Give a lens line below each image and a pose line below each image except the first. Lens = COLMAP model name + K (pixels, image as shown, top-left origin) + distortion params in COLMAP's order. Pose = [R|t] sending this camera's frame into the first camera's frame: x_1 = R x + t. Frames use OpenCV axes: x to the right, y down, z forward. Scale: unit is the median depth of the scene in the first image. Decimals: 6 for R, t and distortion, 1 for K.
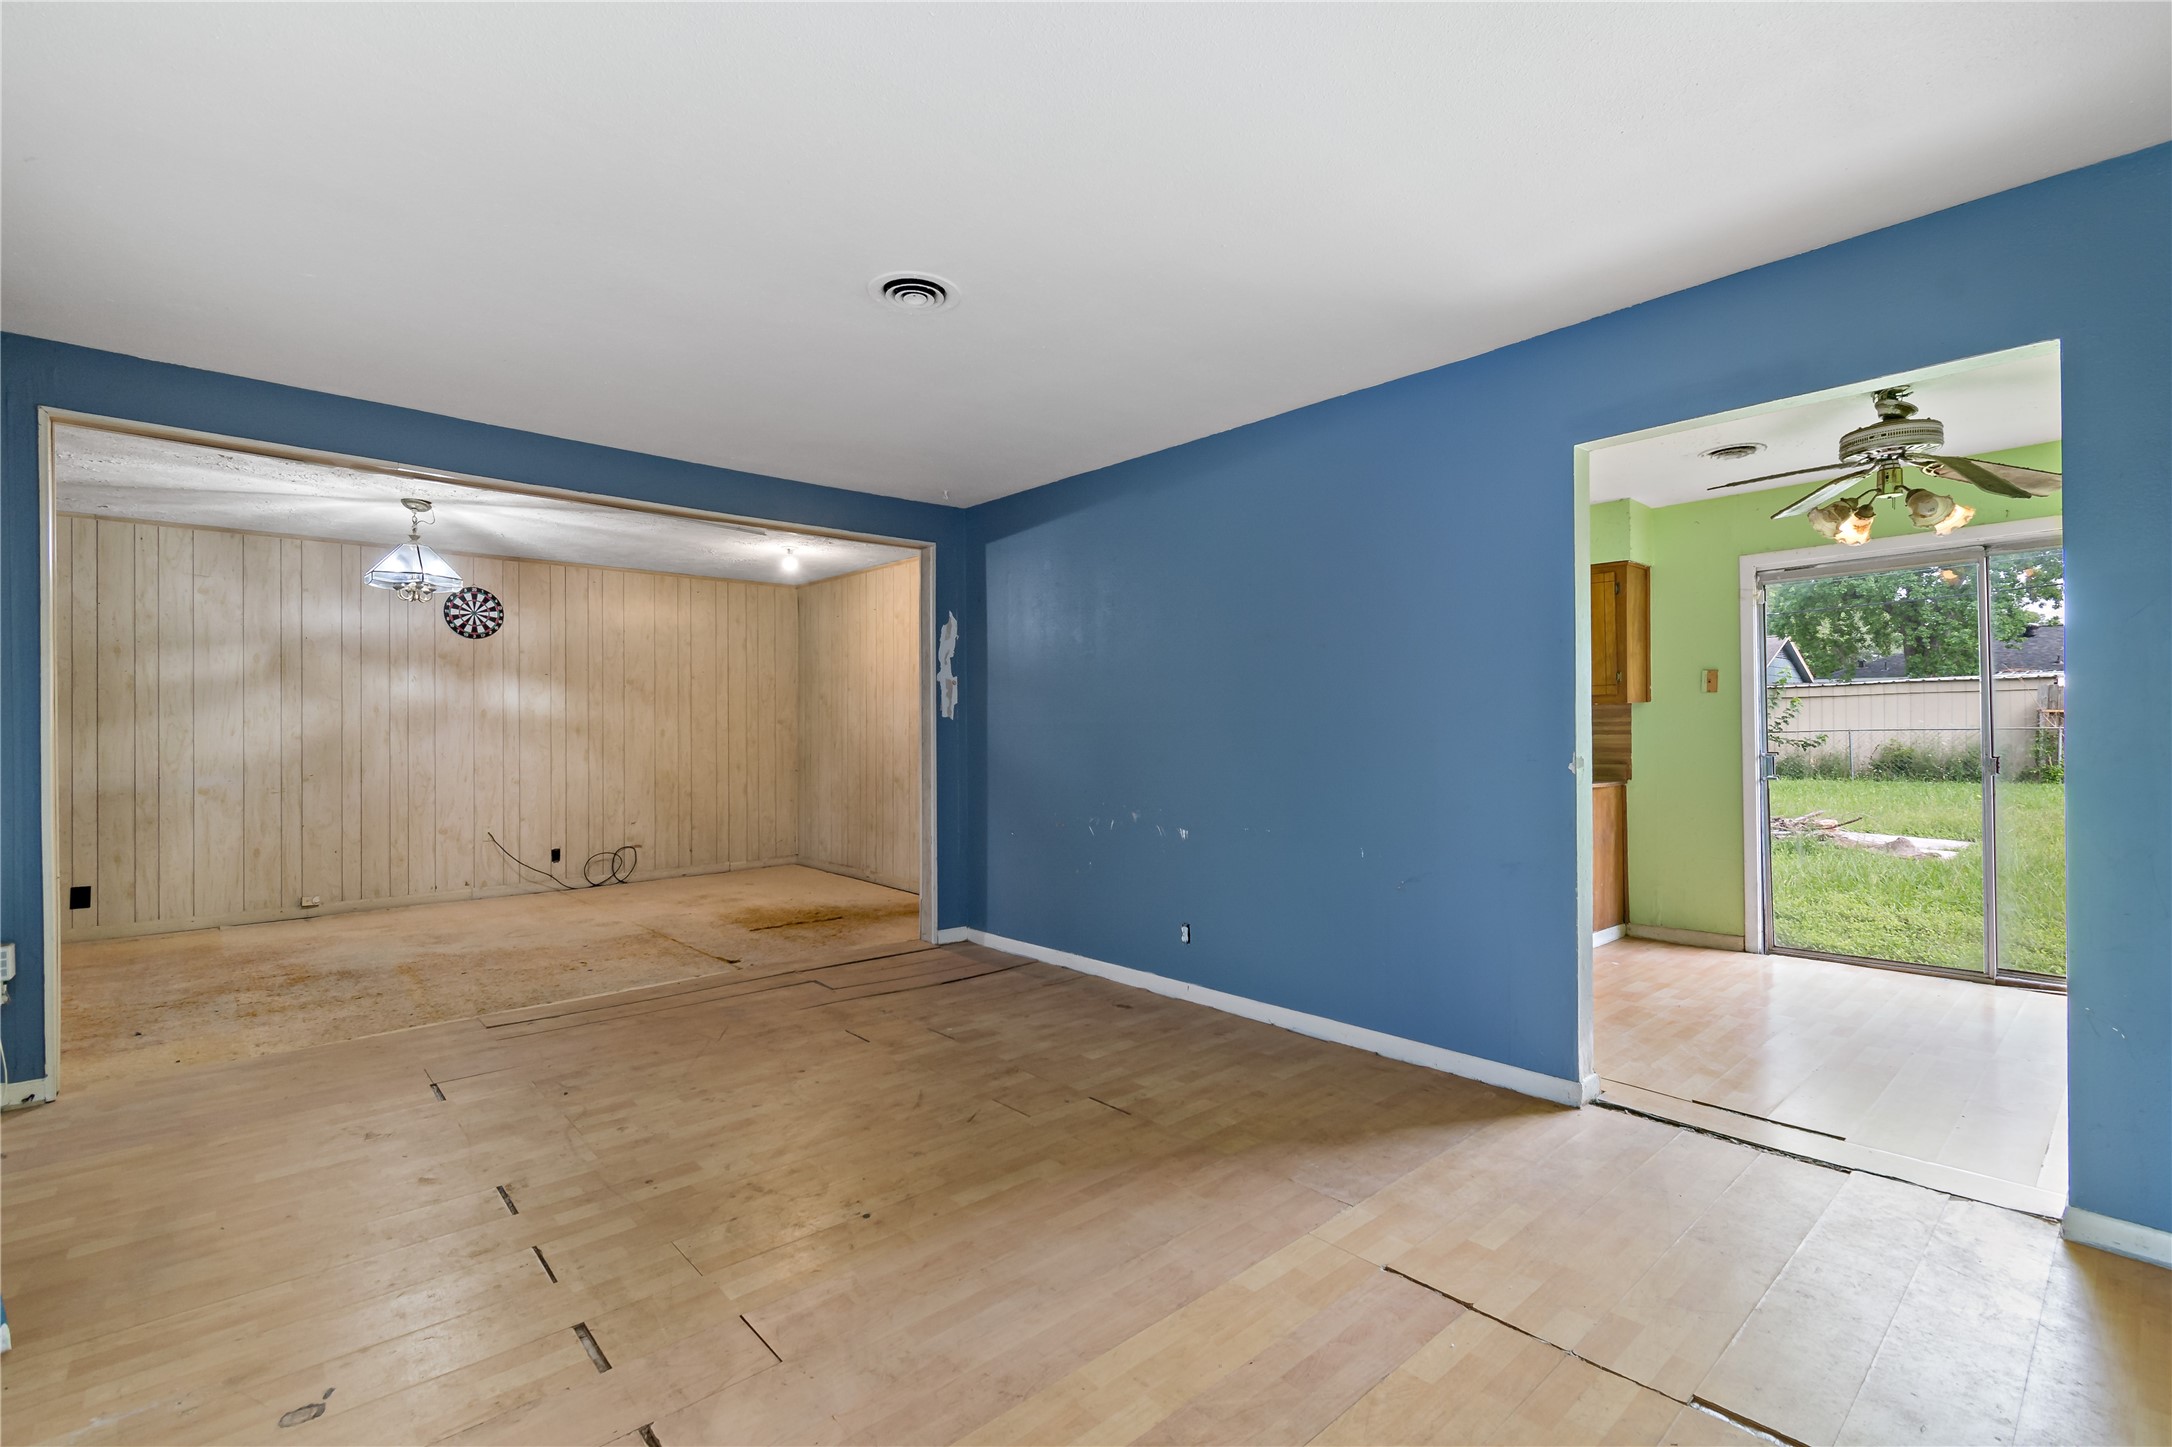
lens RADIAL K [[974.3, 0, 1112.5], [0, 974.3, 729.8], [0, 0, 1]] dist [0.001798, 0.000653]
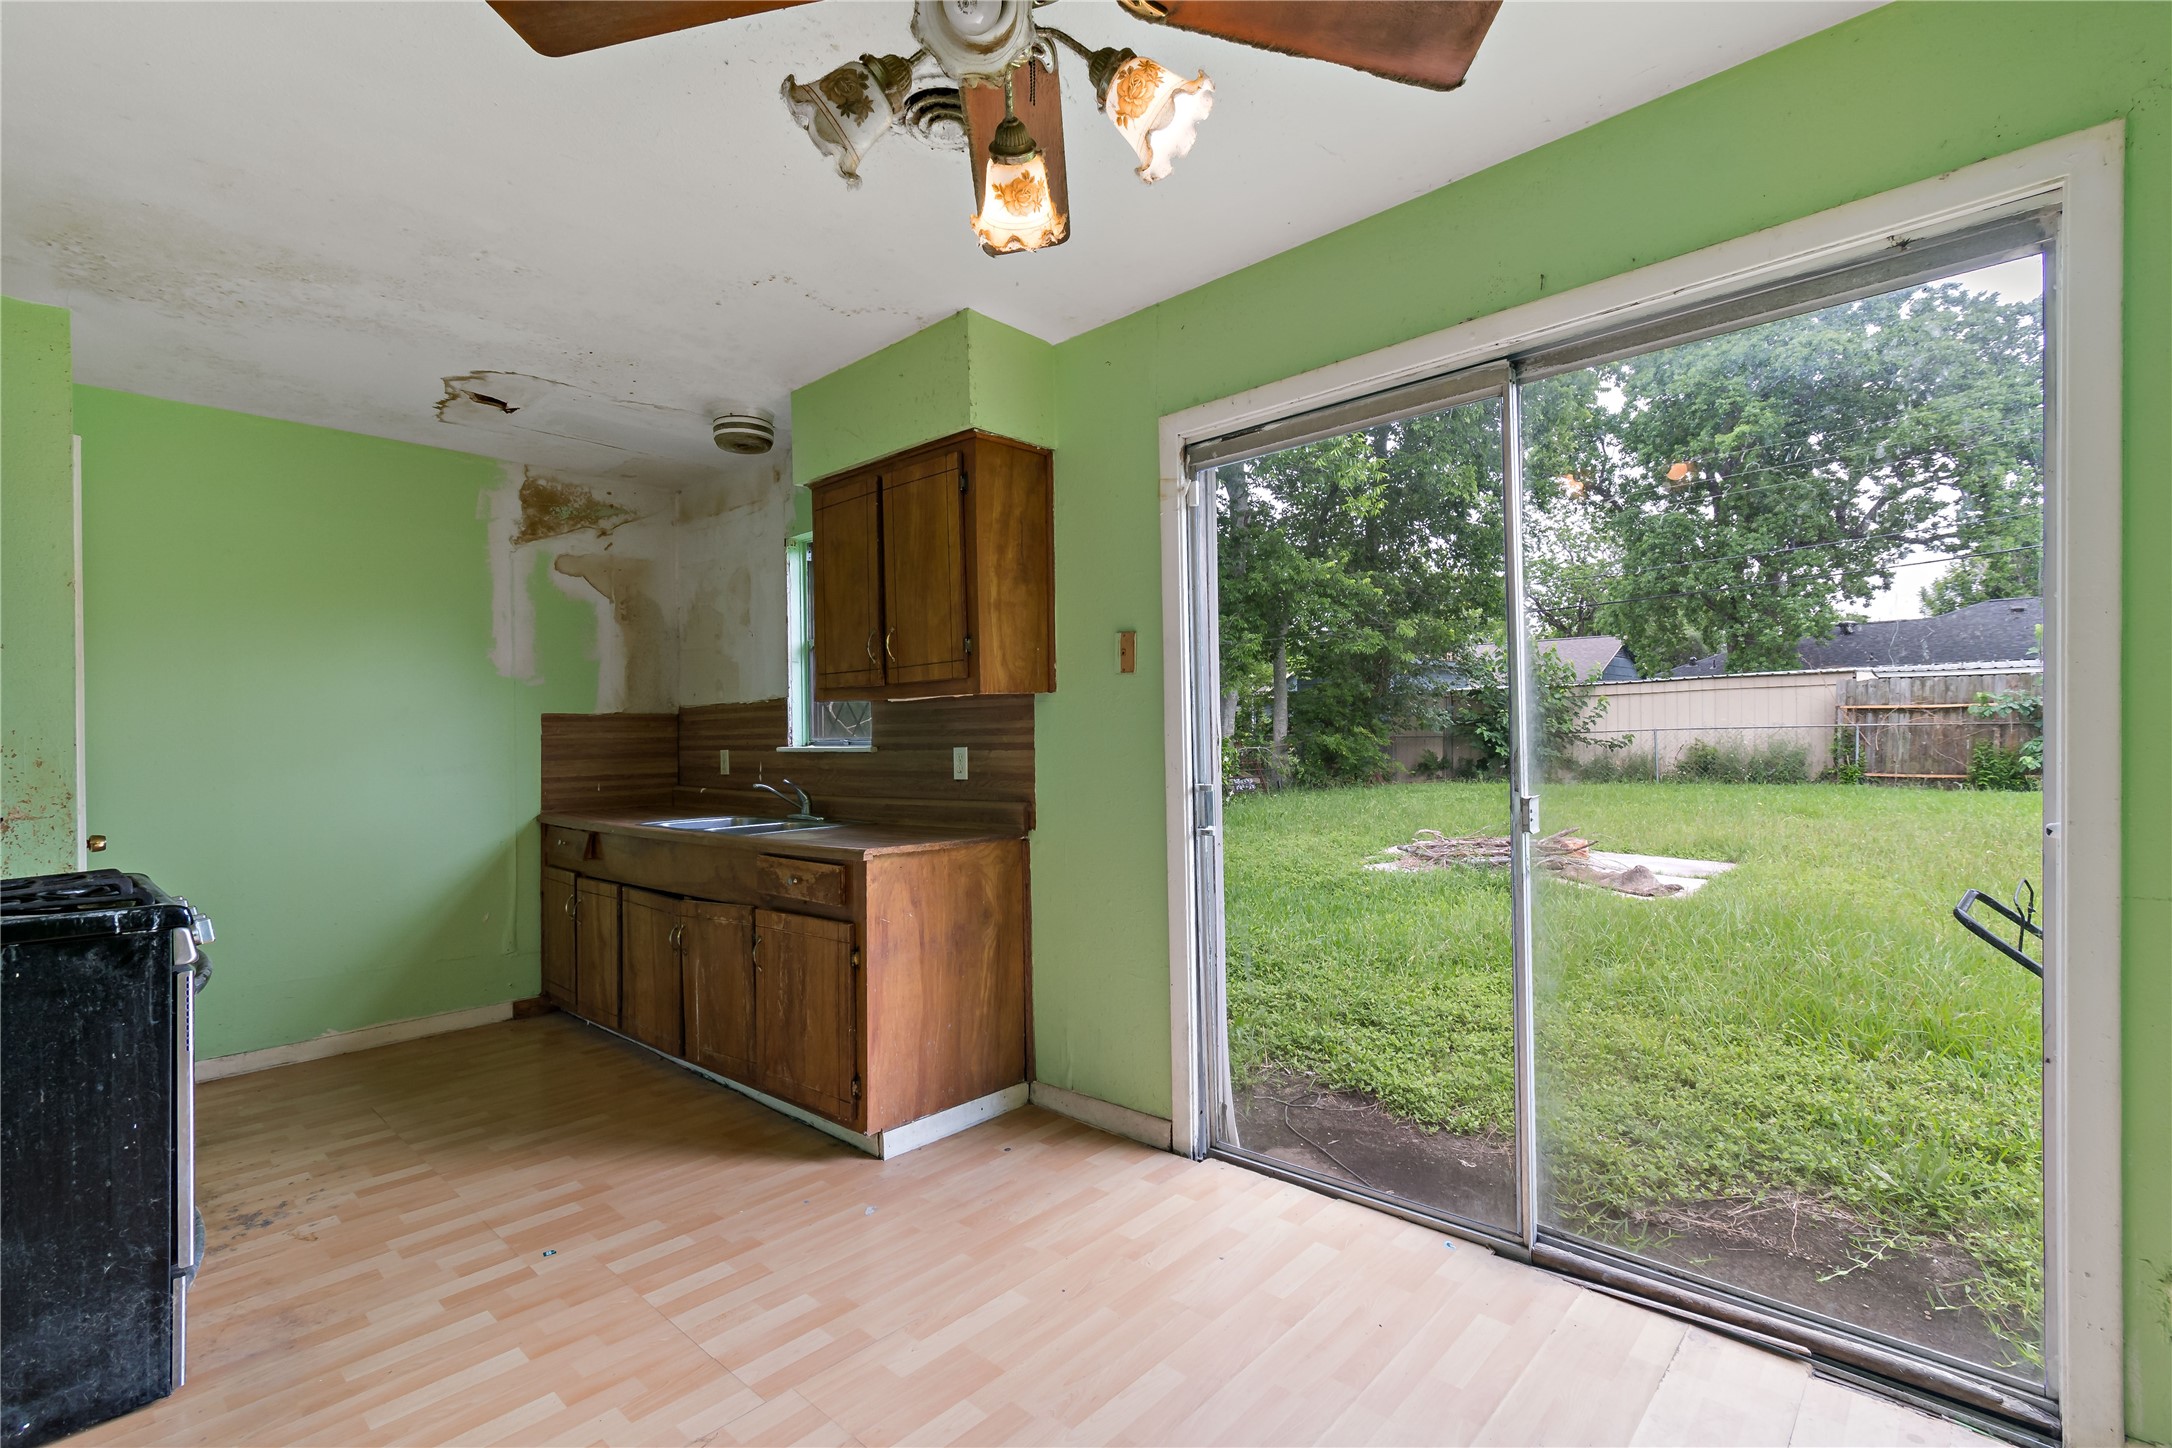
lens RADIAL K [[974.3, 0, 1120.5], [0, 974.3, 732.5], [0, 0, 1]] dist [0.001798, 0.000653]
pose [[0.994545, -0.012340, 0.103577, 0.566453], [0.012690, 0.999916, -0.002716, -0.003031], [-0.103535, 0.004016, 0.994618, 0.466862]]
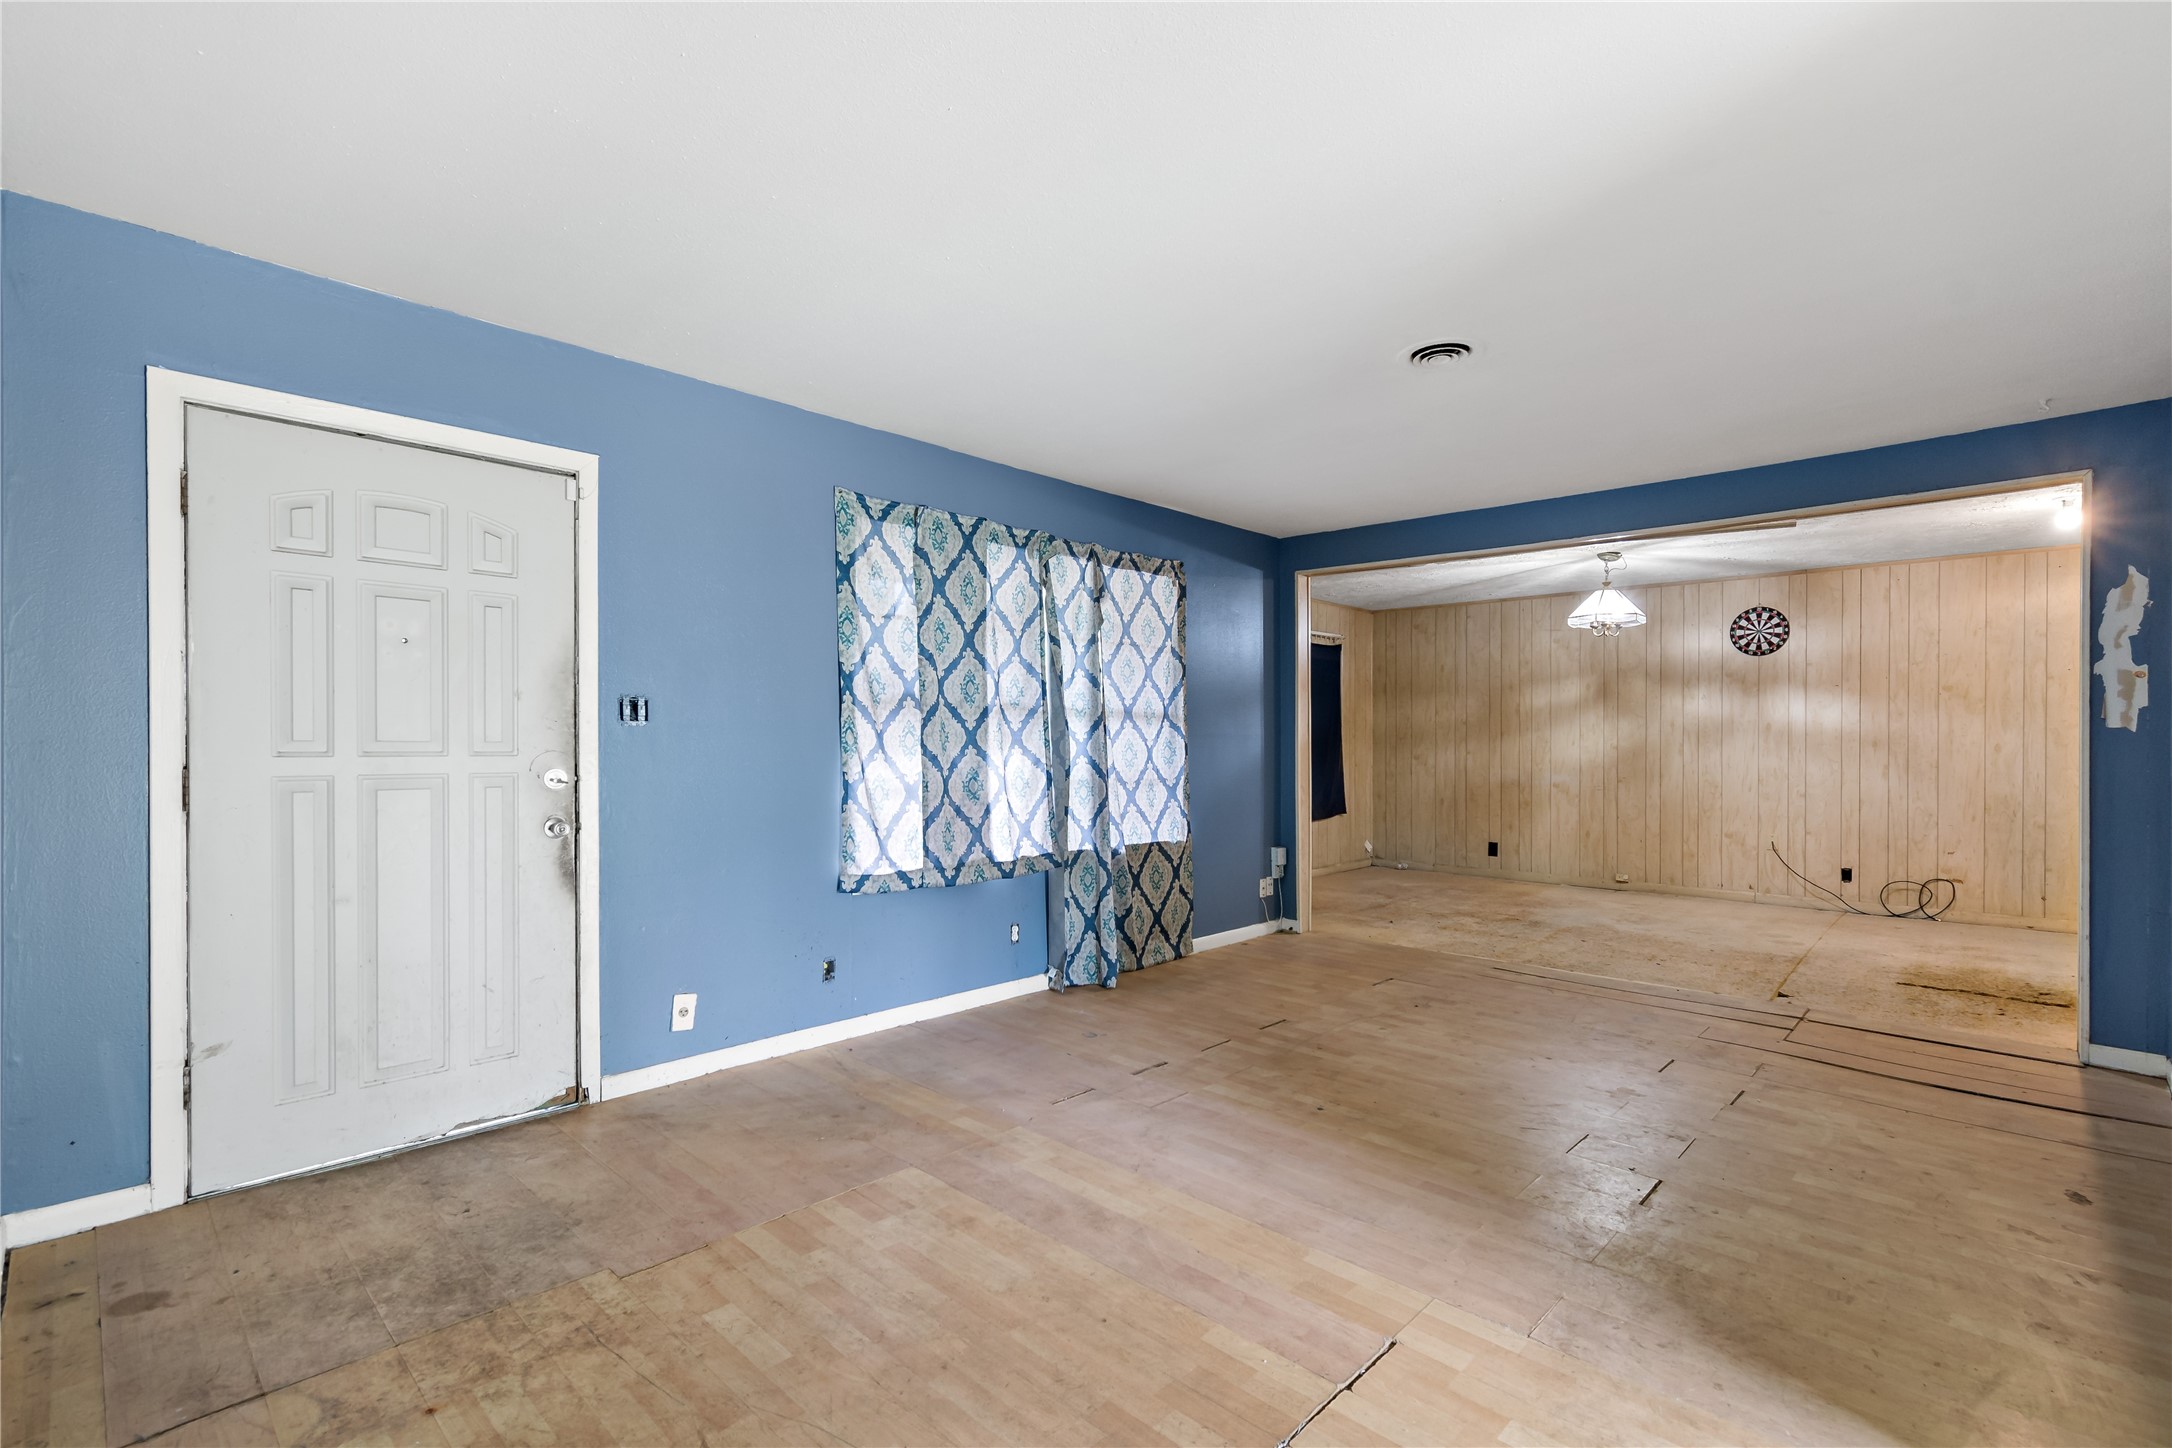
lens RADIAL K [[974.3, 0, 1063.6], [0, 974.3, 737.4], [0, 0, 1]] dist [0.001798, 0.000653]
pose [[0.048845, 0.001949, -0.998804, 0.458400], [-0.007840, 0.999968, 0.001568, -0.001377], [0.998776, 0.007754, 0.048859, 0.256097]]
